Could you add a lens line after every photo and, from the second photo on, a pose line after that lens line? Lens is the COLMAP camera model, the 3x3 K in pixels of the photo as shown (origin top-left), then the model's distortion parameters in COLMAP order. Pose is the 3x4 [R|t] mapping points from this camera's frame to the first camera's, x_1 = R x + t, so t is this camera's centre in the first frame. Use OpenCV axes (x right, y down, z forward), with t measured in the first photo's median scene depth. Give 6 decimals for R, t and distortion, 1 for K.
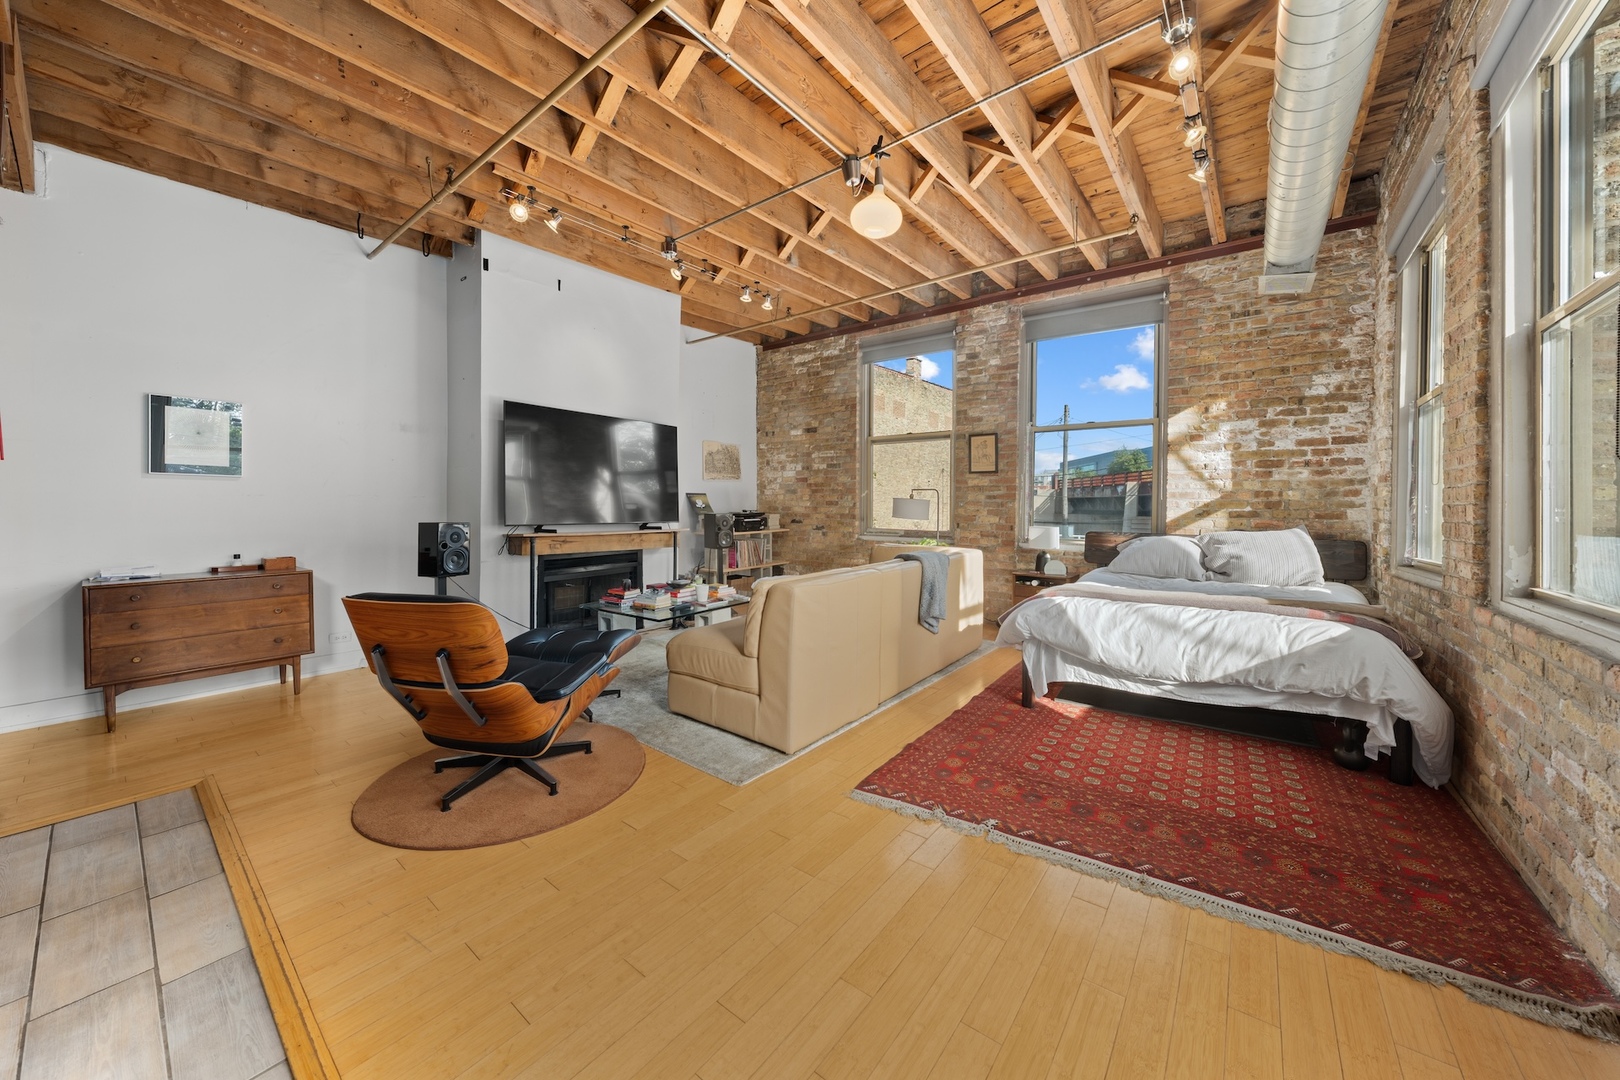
lens RADIAL K [[562.0, 0, 796.7], [0, 562.0, 512.0], [0, 0, 1]] dist [-0.005570, -0.000018]
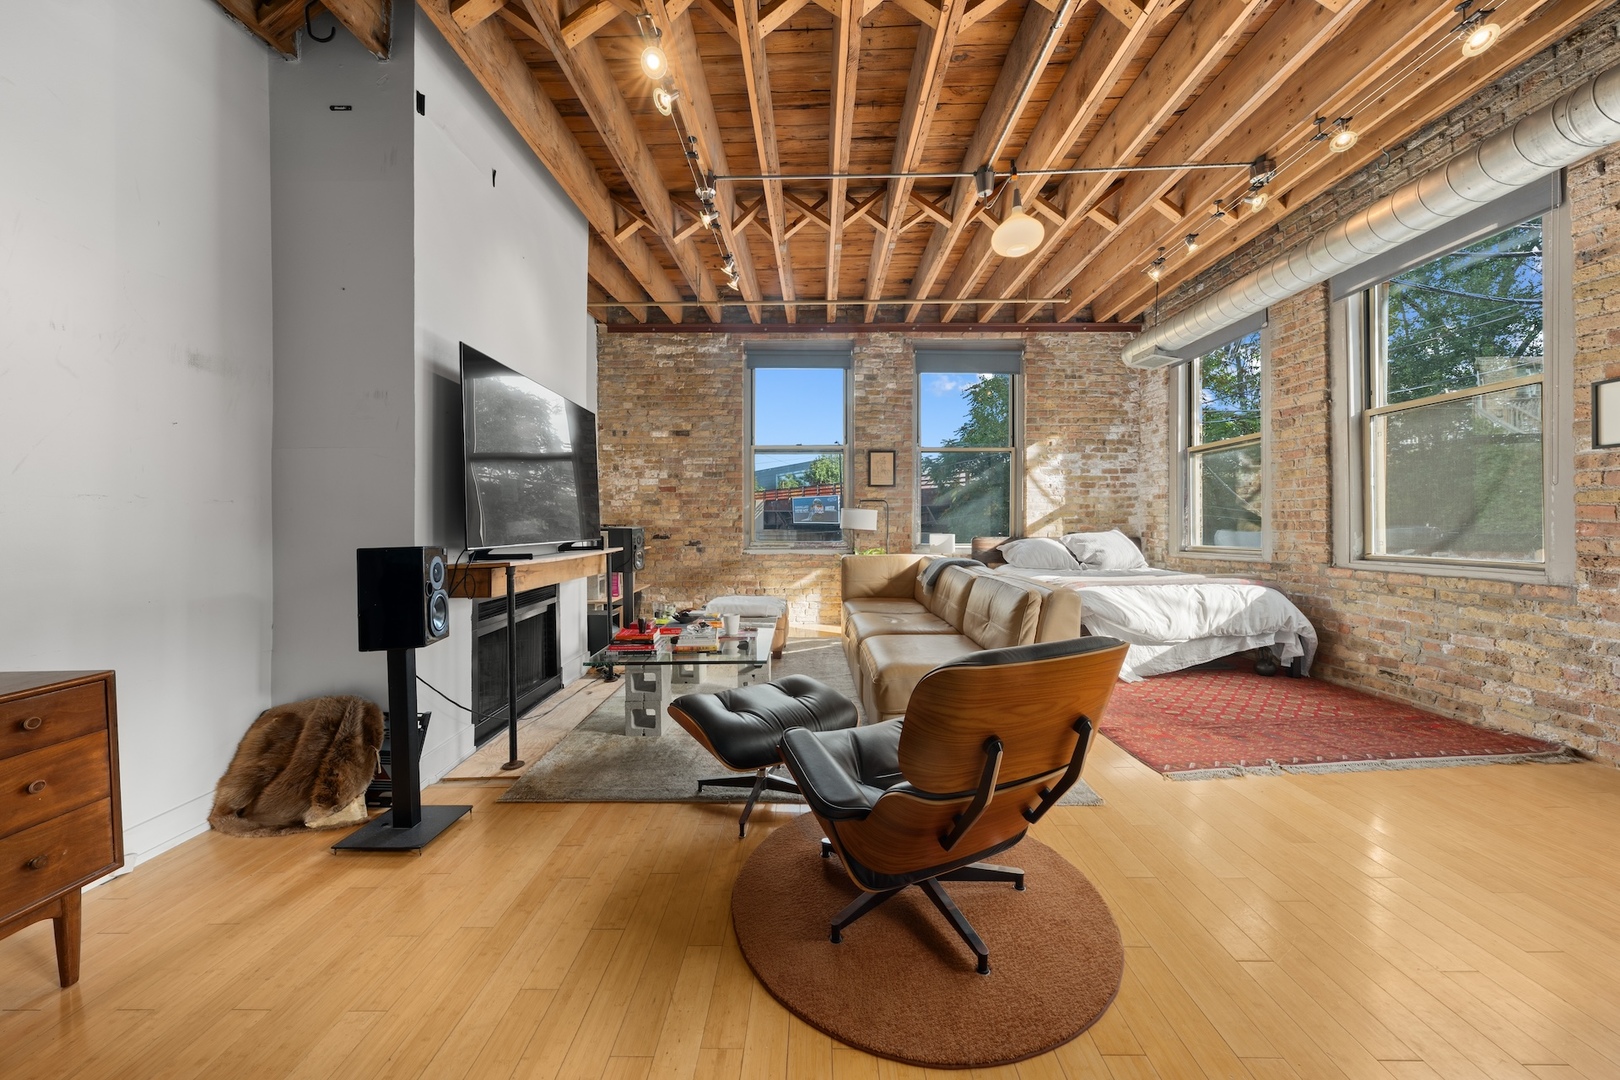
lens RADIAL K [[562.0, 0, 805.0], [0, 562.0, 525.8], [0, 0, 1]] dist [-0.005570, -0.000018]
pose [[0.797514, -0.013678, 0.603145, -0.540176], [0.016333, 0.999866, 0.001079, 0.003467], [-0.603079, 0.008991, 0.797631, 0.273910]]
